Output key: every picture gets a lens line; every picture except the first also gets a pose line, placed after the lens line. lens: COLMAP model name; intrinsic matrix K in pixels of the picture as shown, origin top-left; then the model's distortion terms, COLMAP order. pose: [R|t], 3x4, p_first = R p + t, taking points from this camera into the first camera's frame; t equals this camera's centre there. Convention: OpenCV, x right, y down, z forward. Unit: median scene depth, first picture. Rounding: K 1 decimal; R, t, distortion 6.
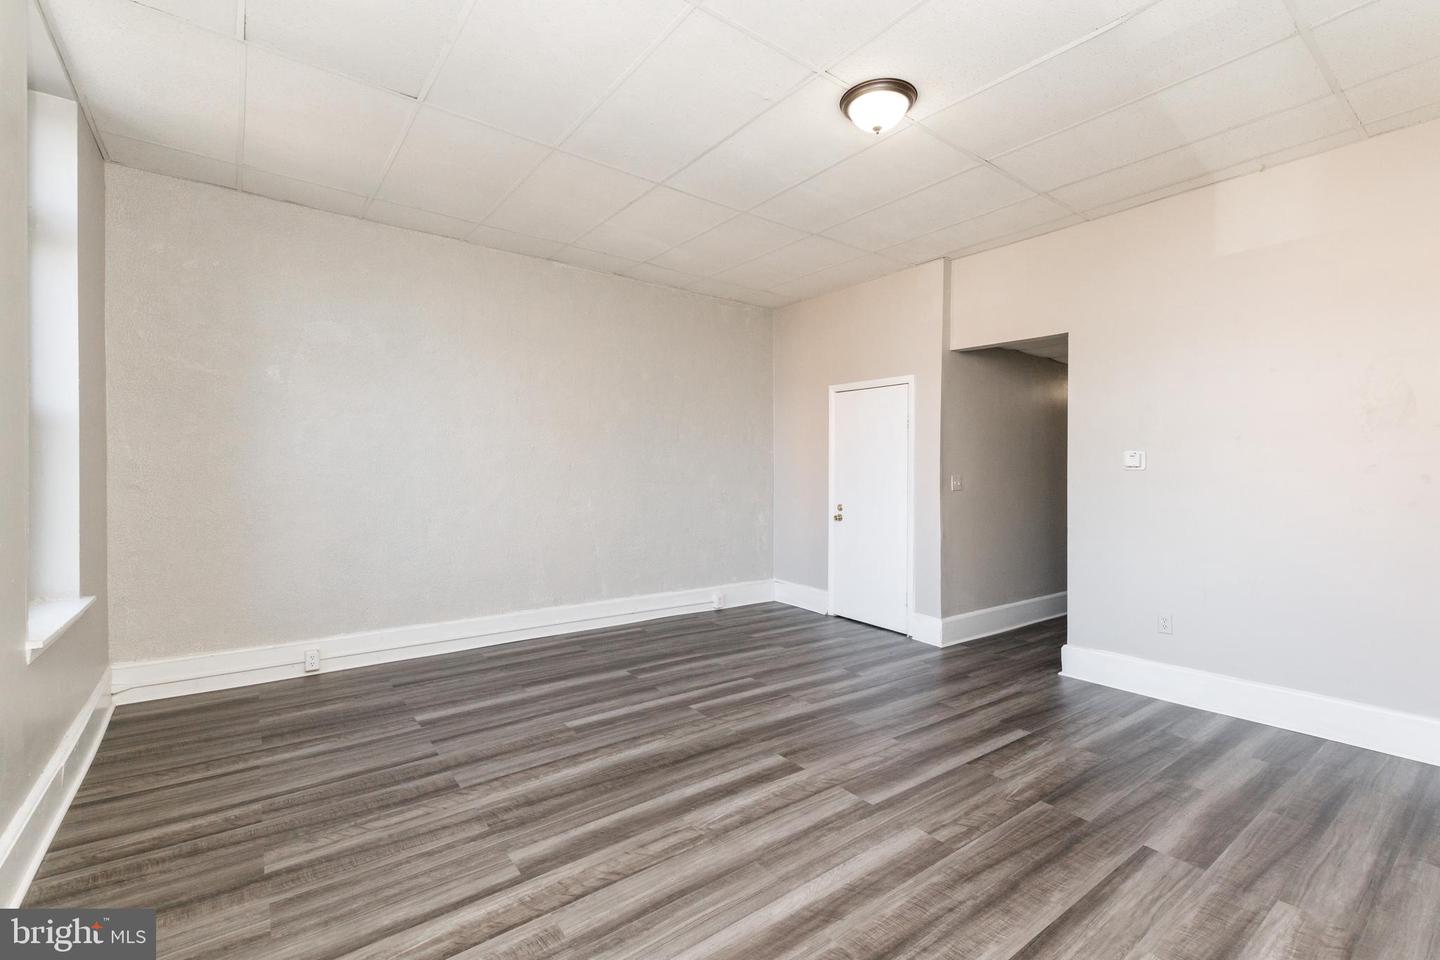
lens RADIAL K [[616.0, 0, 719.1], [0, 616.0, 471.1], [0, 0, 1]] dist [0.013761, -0.001088]
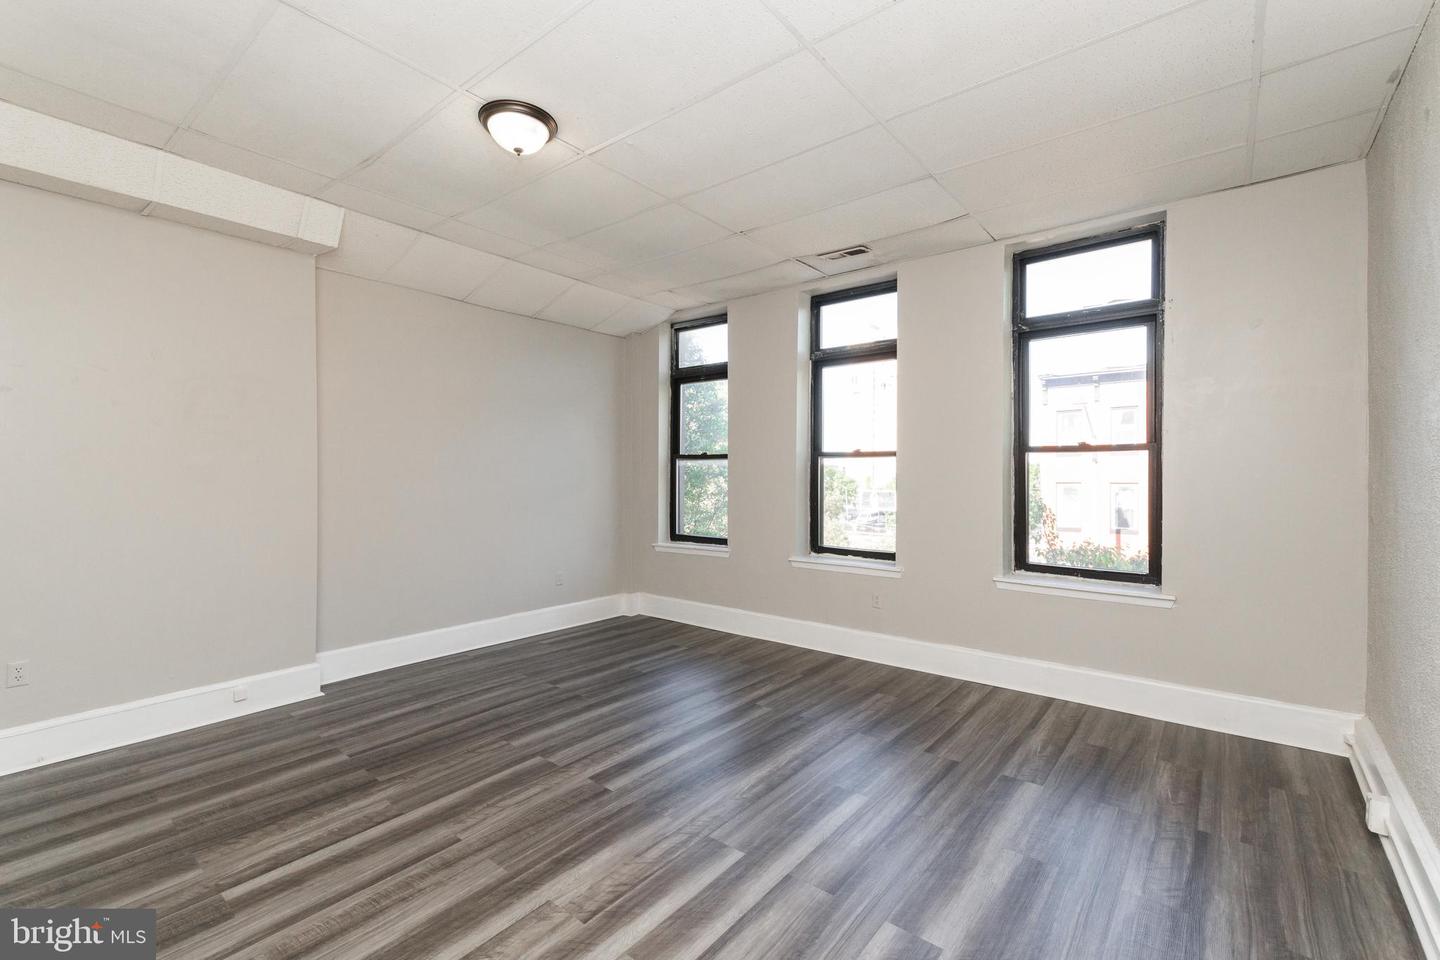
lens RADIAL K [[616.0, 0, 719.1], [0, 616.0, 471.1], [0, 0, 1]] dist [0.013761, -0.001088]
pose [[-0.971185, -0.011573, -0.238047, 0.185510], [-0.010700, 0.999930, -0.004957, -0.035357], [0.238088, -0.002267, -0.971241, 2.160663]]
